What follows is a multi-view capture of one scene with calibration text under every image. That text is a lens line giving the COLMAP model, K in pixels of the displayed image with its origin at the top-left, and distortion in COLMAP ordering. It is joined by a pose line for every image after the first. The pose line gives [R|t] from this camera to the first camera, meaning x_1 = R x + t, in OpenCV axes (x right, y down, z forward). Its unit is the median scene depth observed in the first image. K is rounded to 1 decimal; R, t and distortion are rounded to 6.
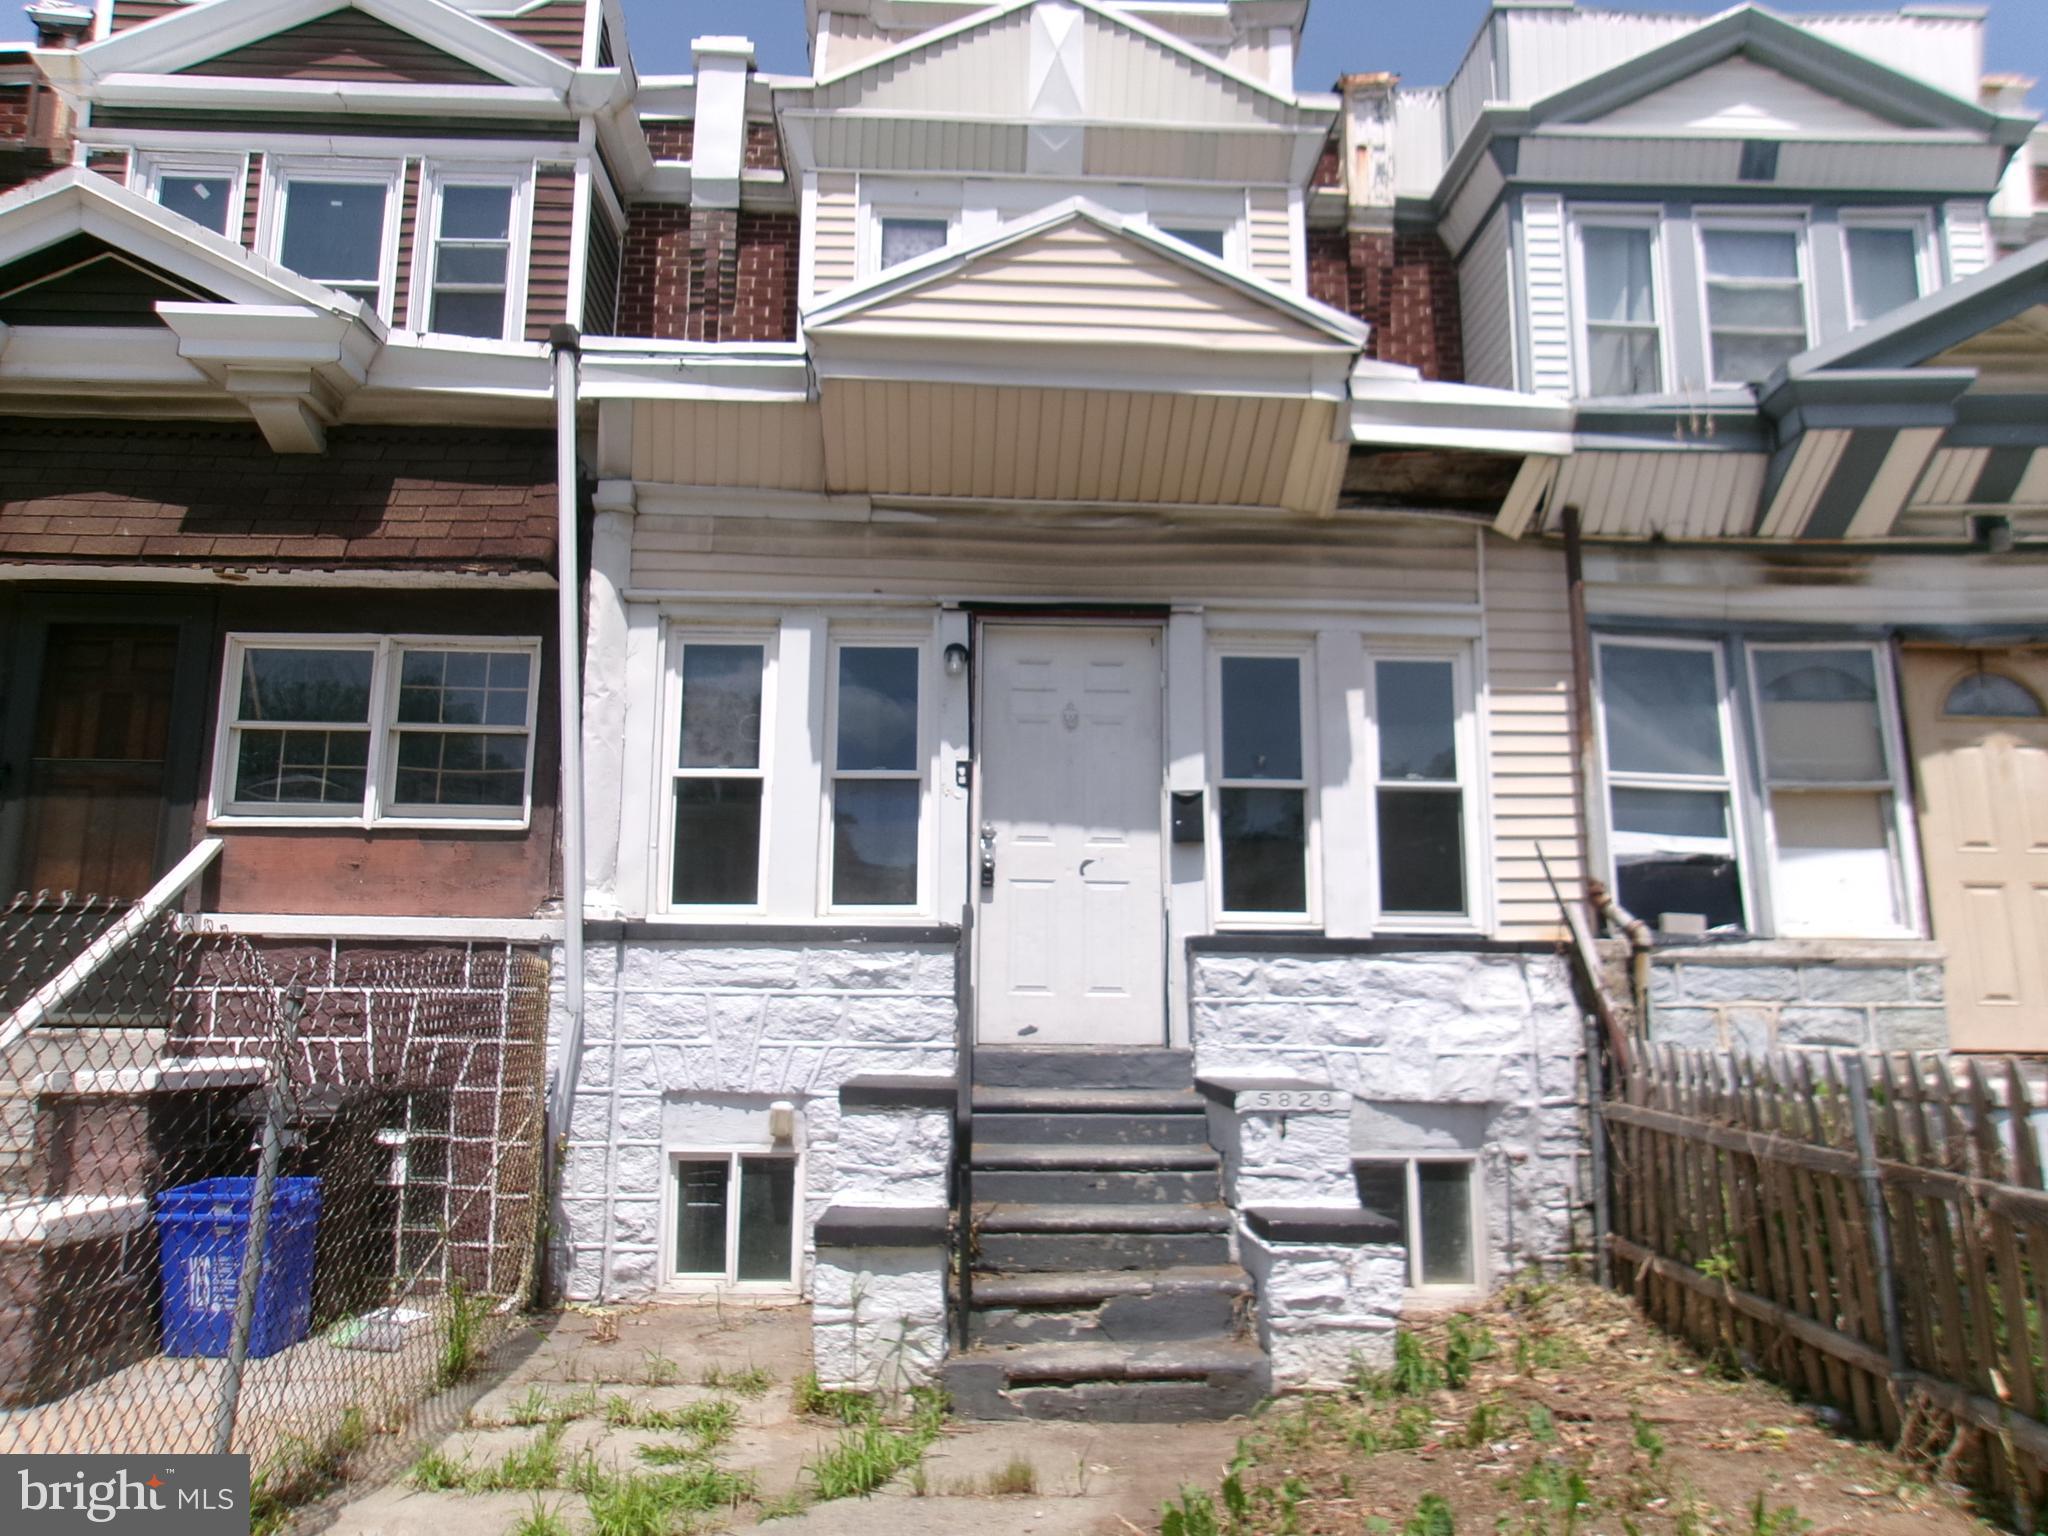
lens RADIAL K [[1583.5, 0, 1024.7], [0, 1583.5, 758.5], [0, 0, 1]] dist [-0.039897, 0.049947]
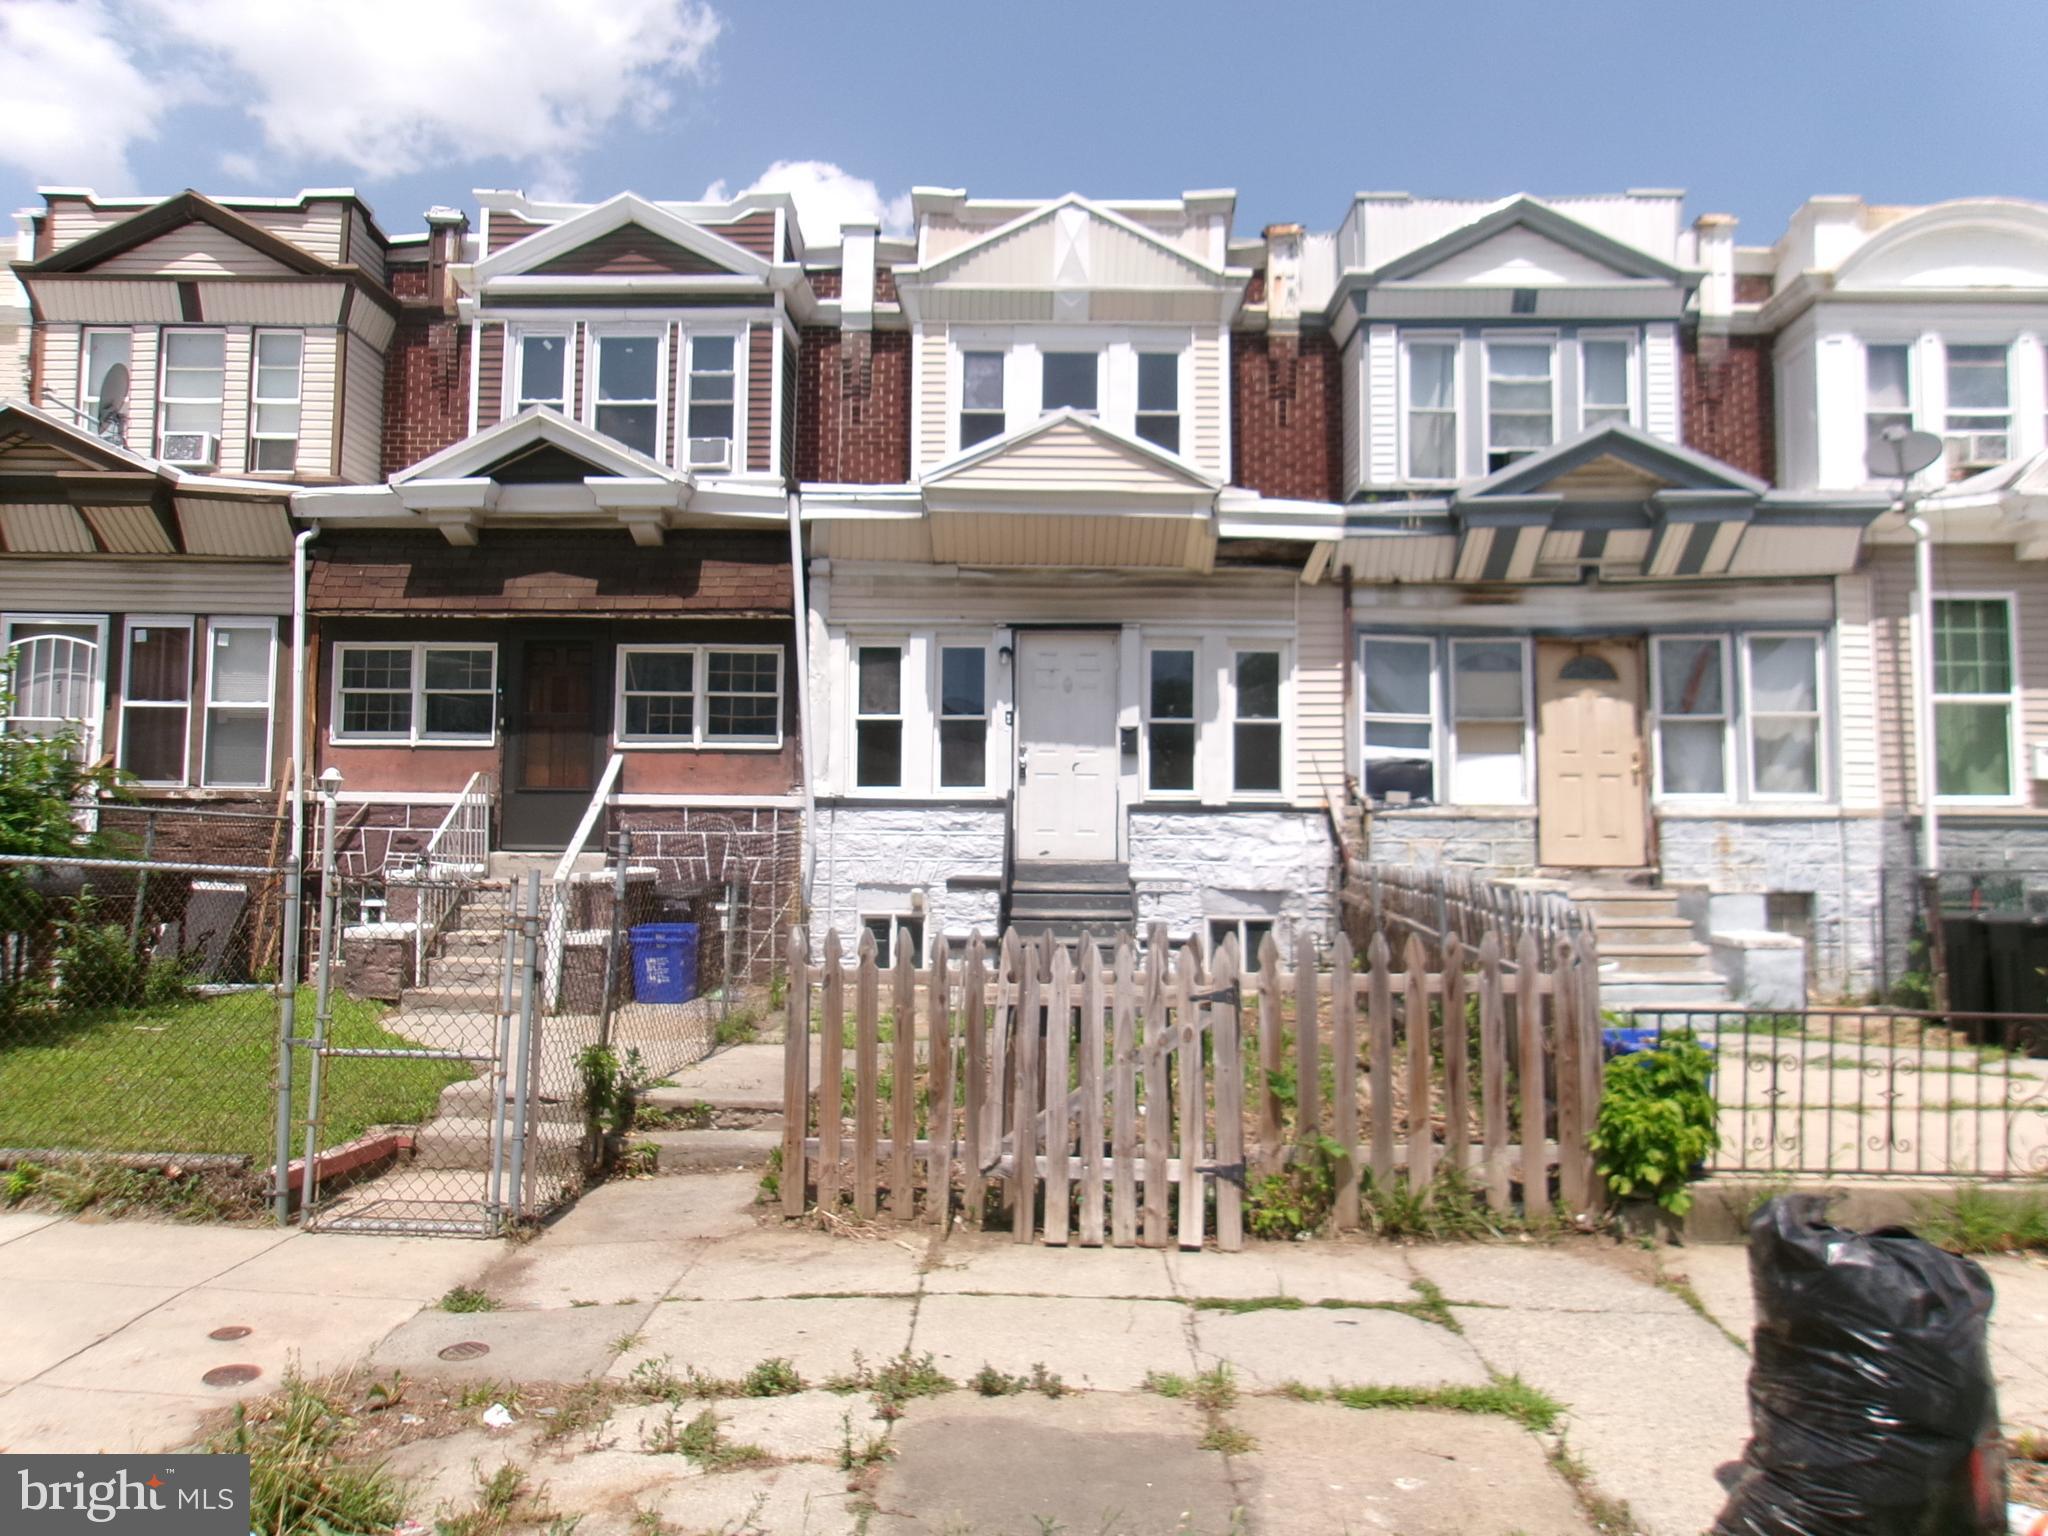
lens RADIAL K [[1583.5, 0, 1020.3], [0, 1583.5, 771.5], [0, 0, 1]] dist [-0.039897, 0.049947]
pose [[0.997818, -0.002350, -0.065985, 0.095025], [0.010464, 0.992365, 0.122893, -0.153095], [0.065192, -0.123315, 0.990224, -0.840147]]
